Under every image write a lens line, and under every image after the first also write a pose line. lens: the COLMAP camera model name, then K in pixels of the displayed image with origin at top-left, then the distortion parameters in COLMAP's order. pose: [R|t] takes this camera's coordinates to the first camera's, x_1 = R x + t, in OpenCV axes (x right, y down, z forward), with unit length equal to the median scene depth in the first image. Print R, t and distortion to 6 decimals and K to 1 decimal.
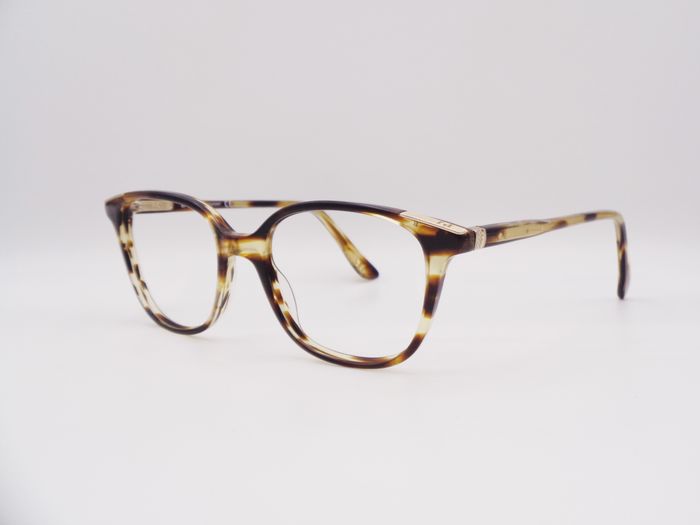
lens RADIAL K [[854.5, 0, 349.4], [0, 854.5, 264.3], [0, 0, 1]] dist [0.327668, 0.000000]
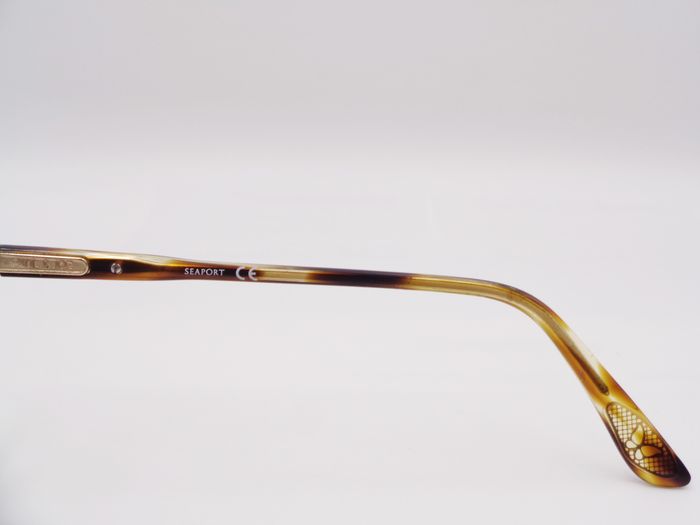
lens RADIAL K [[854.5, 0, 349.7], [0, 854.5, 261.9], [0, 0, 1]] dist [0.327668, 0.000000]
pose [[0.983090, 0.047565, 0.176835, -0.197459], [-0.034414, 0.996460, -0.076707, -0.048443], [-0.179858, 0.069324, 0.981247, 0.614194]]
